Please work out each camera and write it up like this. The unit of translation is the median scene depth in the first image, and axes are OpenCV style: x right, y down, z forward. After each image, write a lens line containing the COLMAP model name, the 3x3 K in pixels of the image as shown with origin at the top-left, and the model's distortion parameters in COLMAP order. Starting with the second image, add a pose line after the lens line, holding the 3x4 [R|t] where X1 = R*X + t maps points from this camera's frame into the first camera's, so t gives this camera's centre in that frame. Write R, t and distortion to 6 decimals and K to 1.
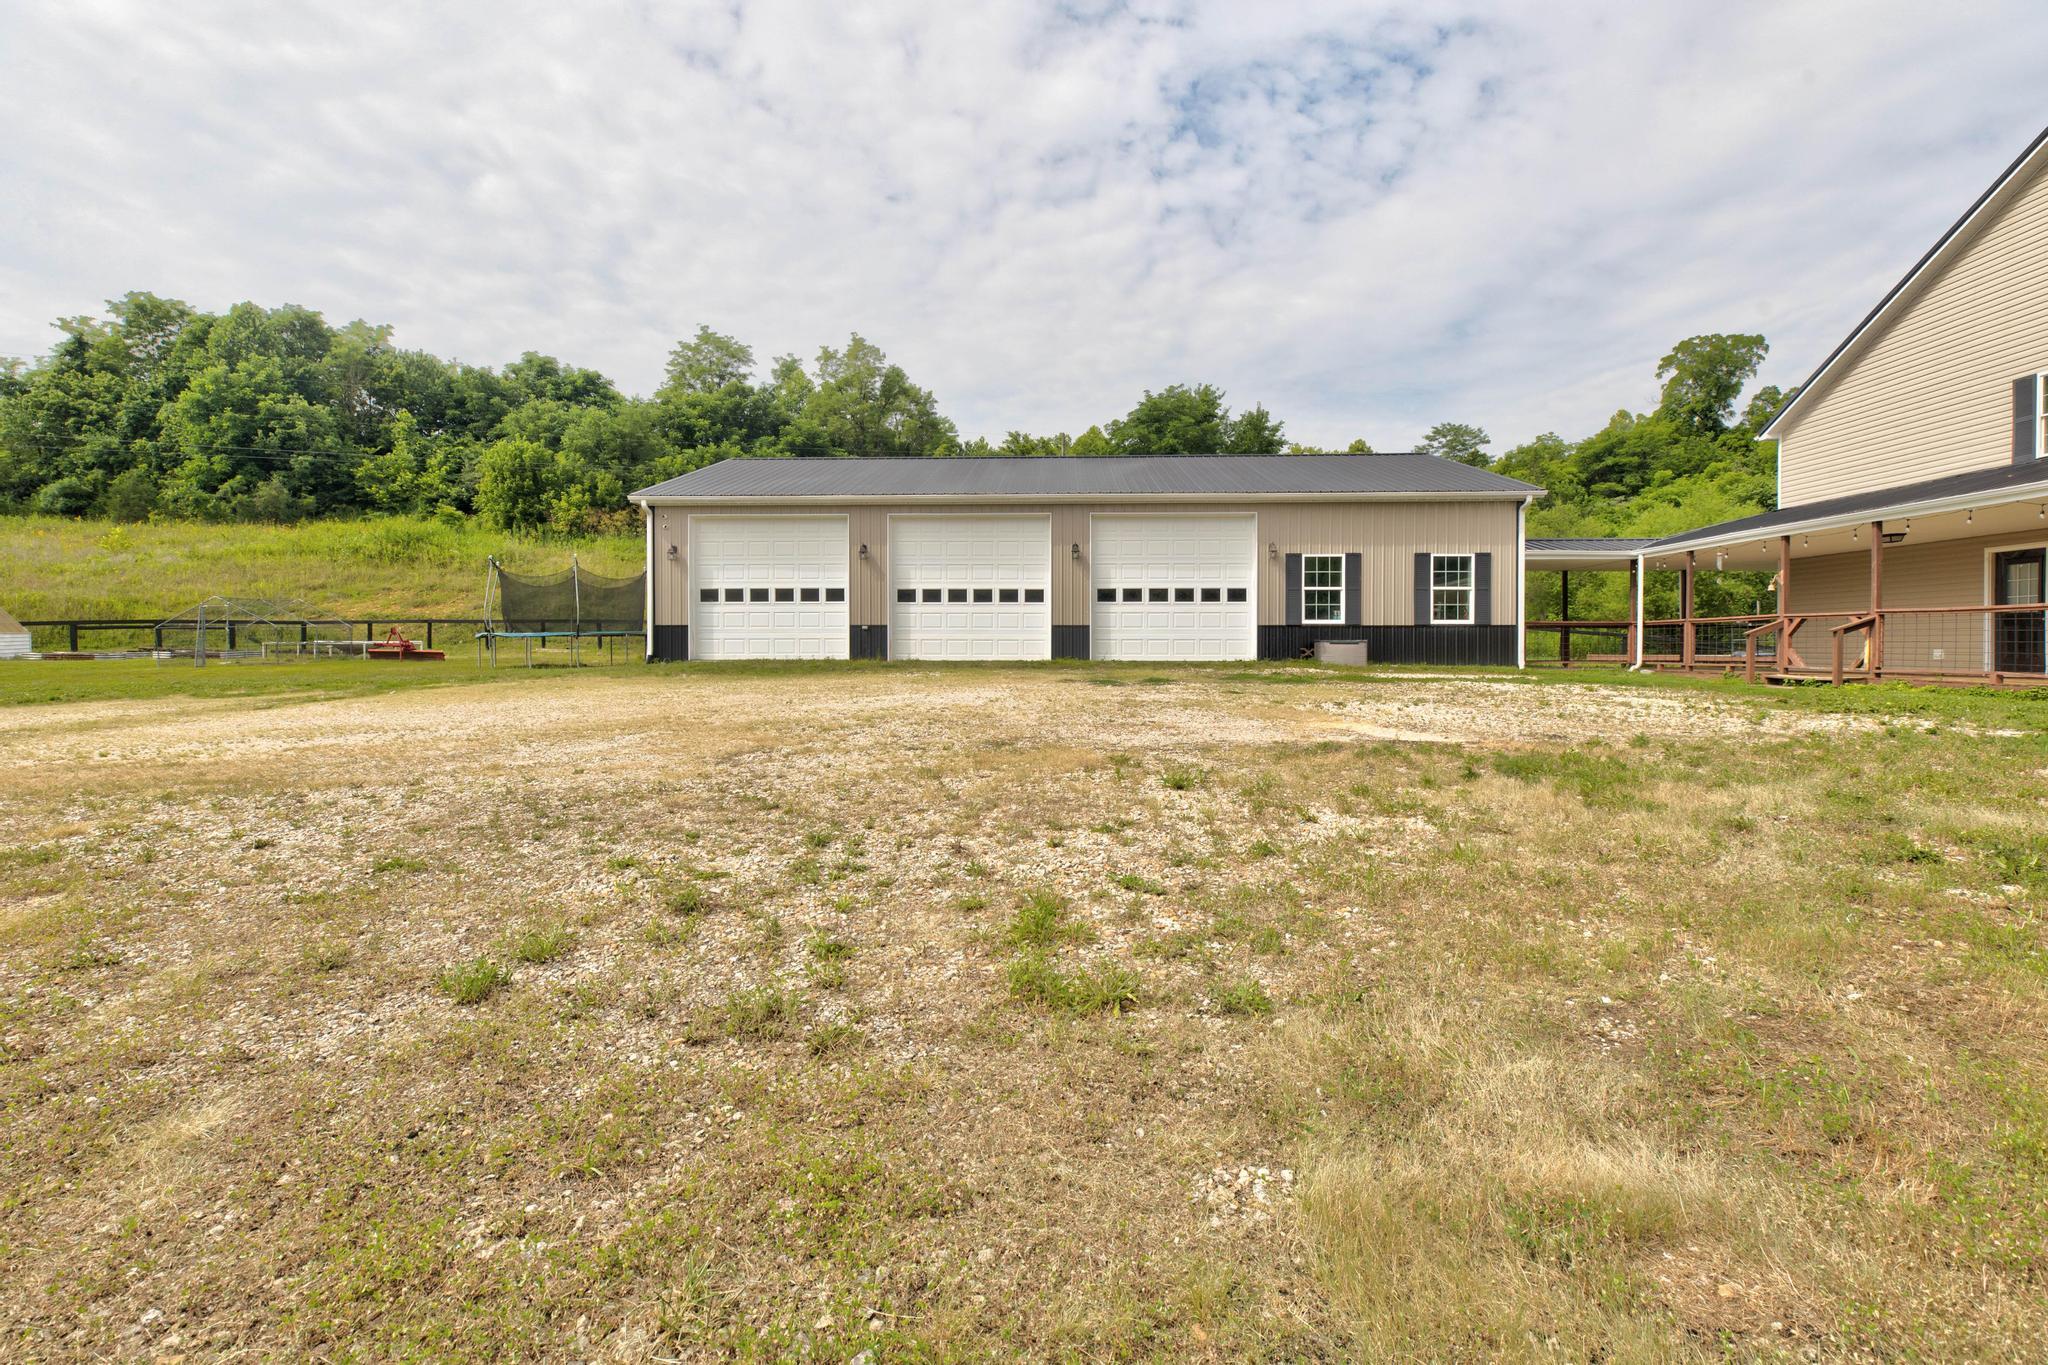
lens RADIAL K [[913.4, 0, 1019.8], [0, 913.4, 649.5], [0, 0, 1]] dist [-0.004018, -0.000104]
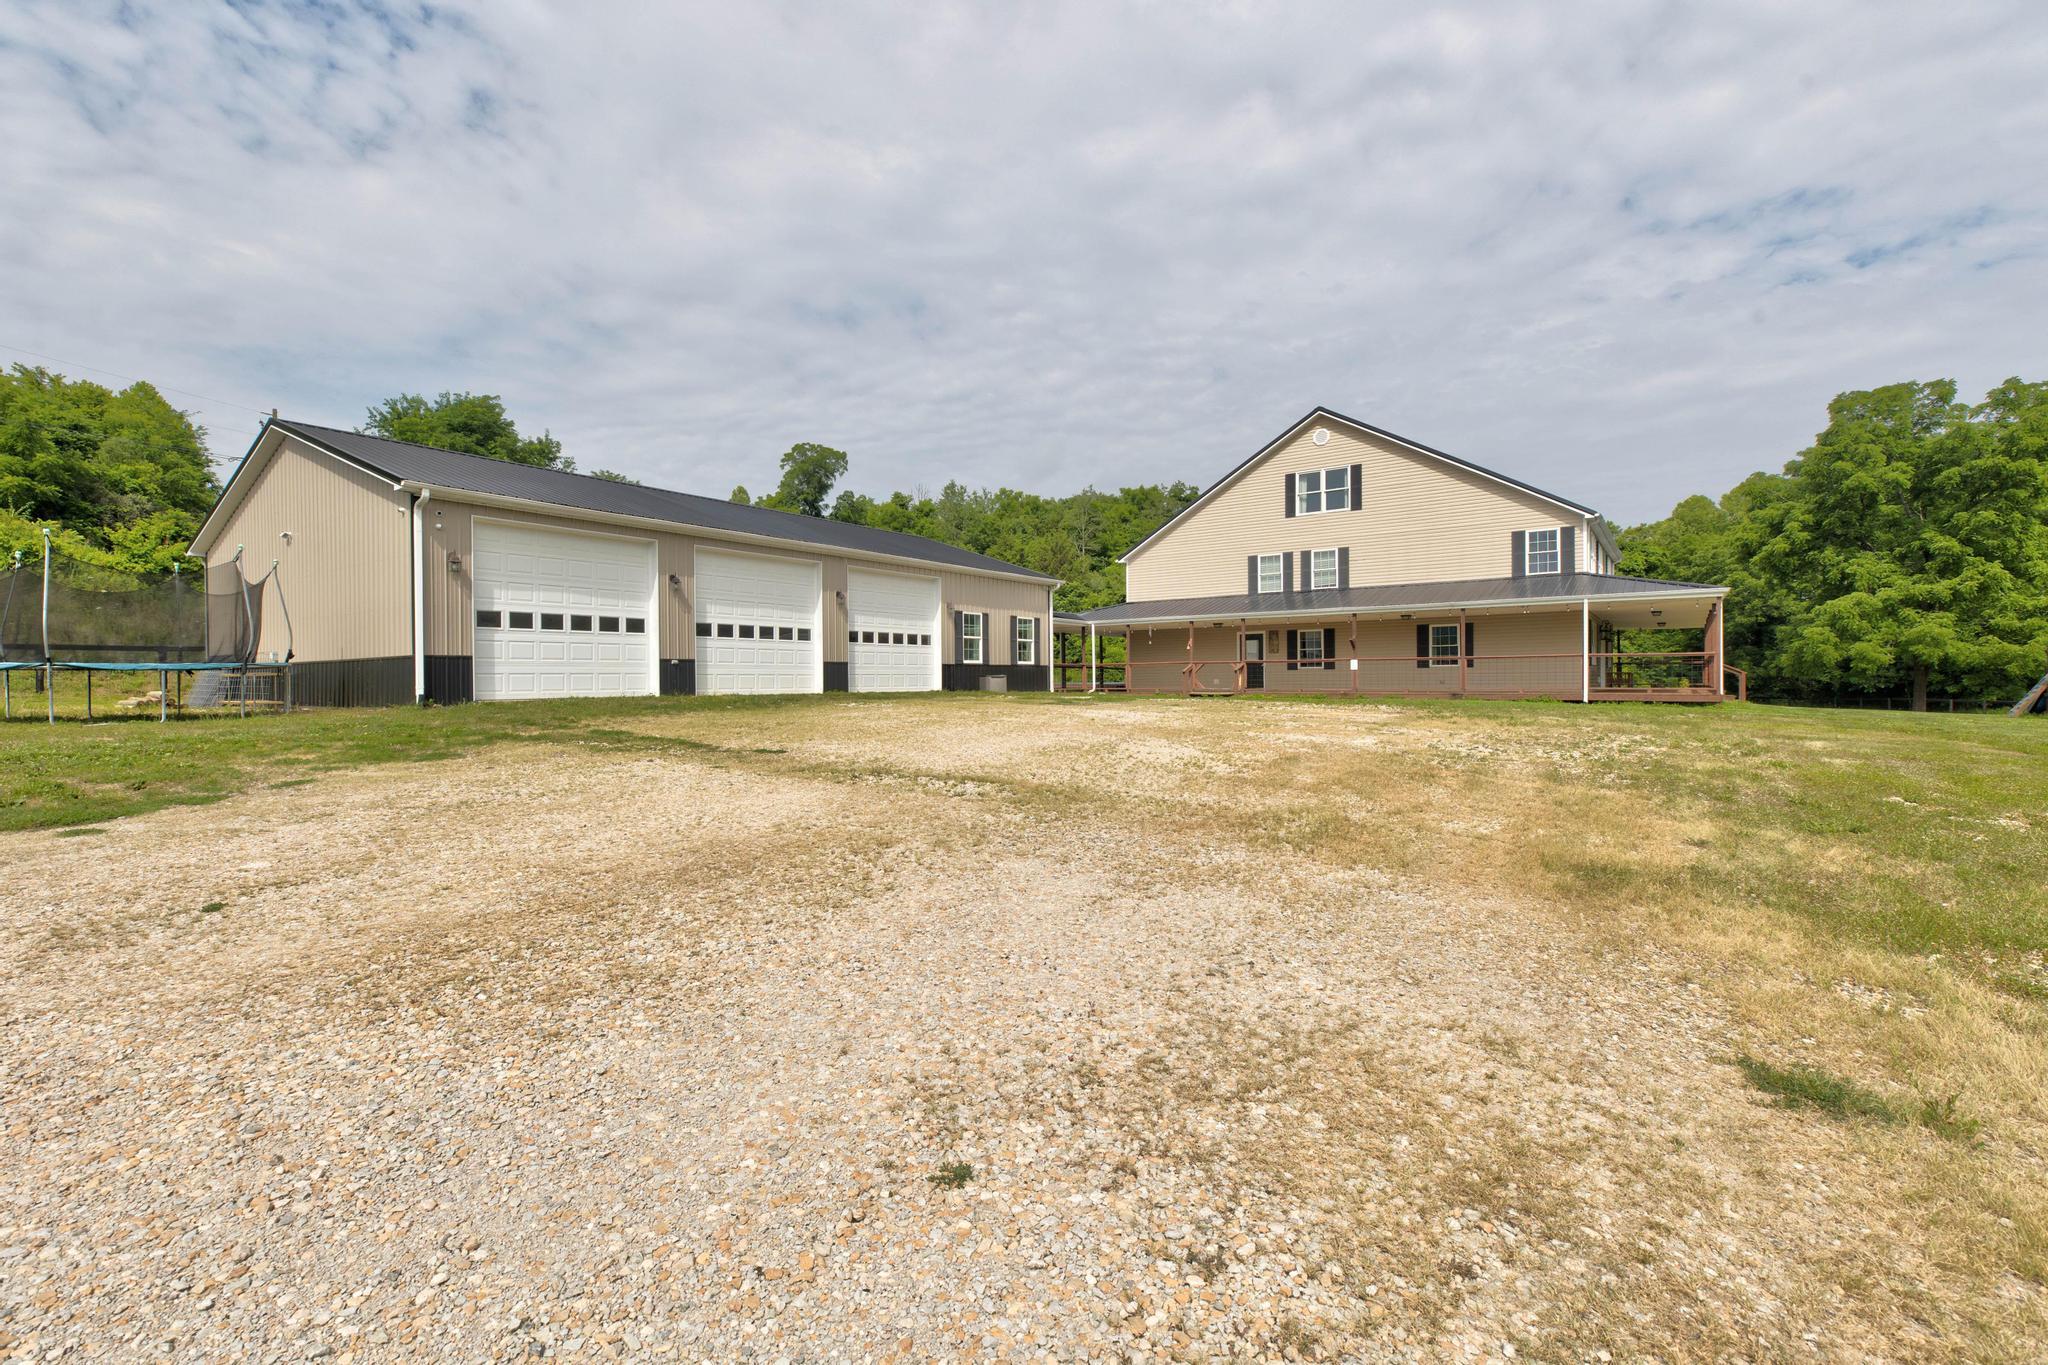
lens RADIAL K [[925.2, 0, 1018.7], [0, 925.2, 687.9], [0, 0, 1]] dist [-0.001511, 0.000138]
pose [[0.542886, -0.012702, 0.839711, -0.260243], [0.009731, 0.999914, 0.008834, -0.000764], [-0.839750, 0.003375, 0.542962, 0.060595]]
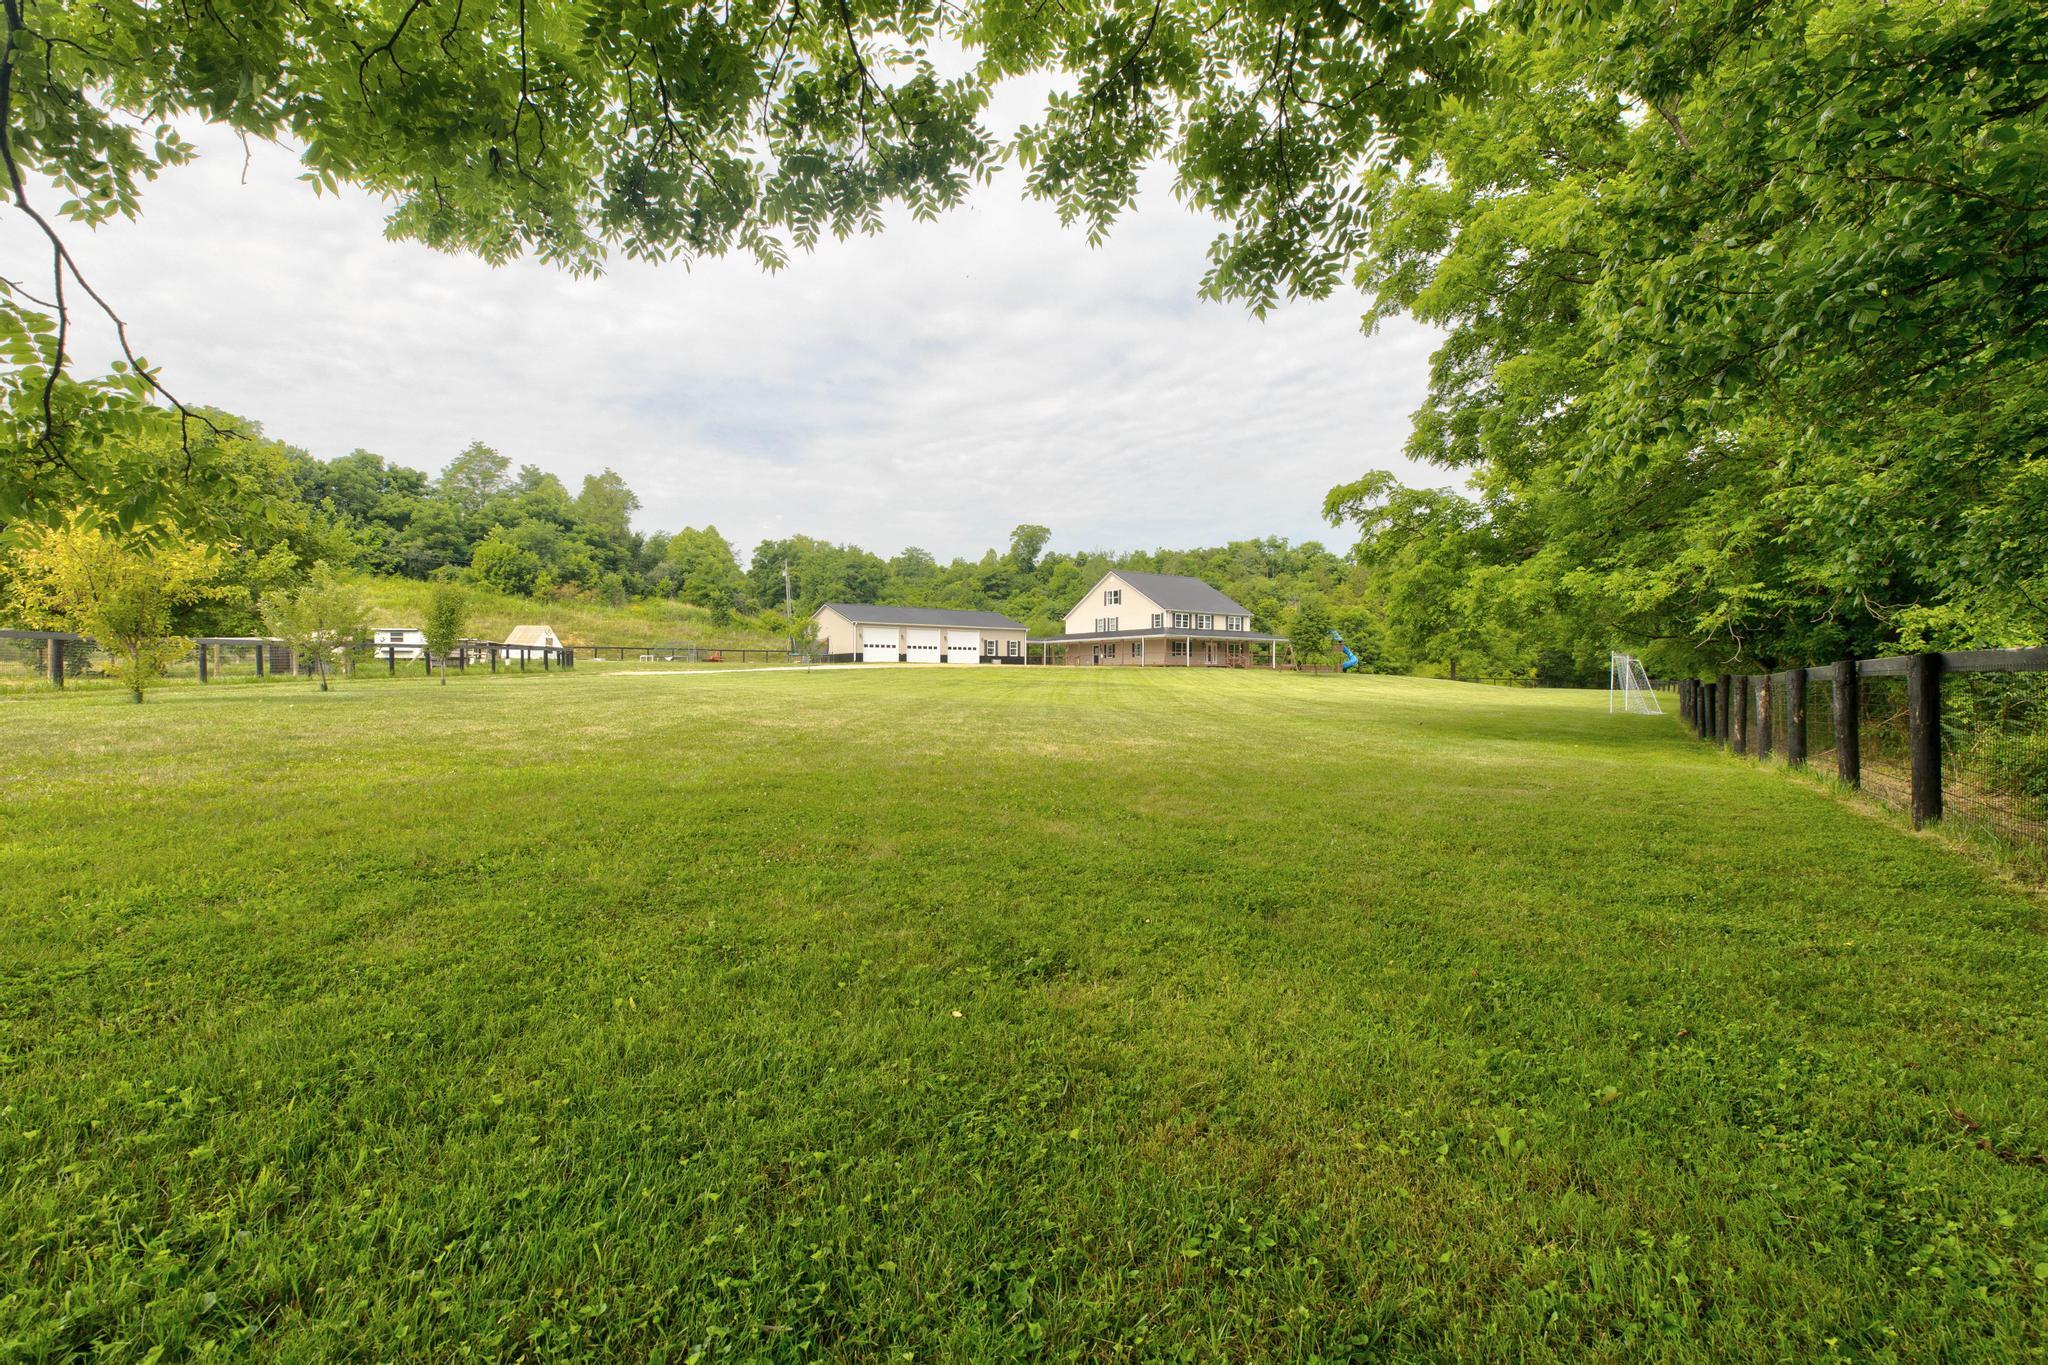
lens RADIAL K [[925.2, 0, 1018.7], [0, 925.2, 687.9], [0, 0, 1]] dist [-0.001511, 0.000138]
pose [[0.782770, -0.004247, 0.622297, -0.799427], [0.001243, 0.999985, 0.005260, 0.036007], [-0.622310, -0.003344, 0.782764, -0.888472]]
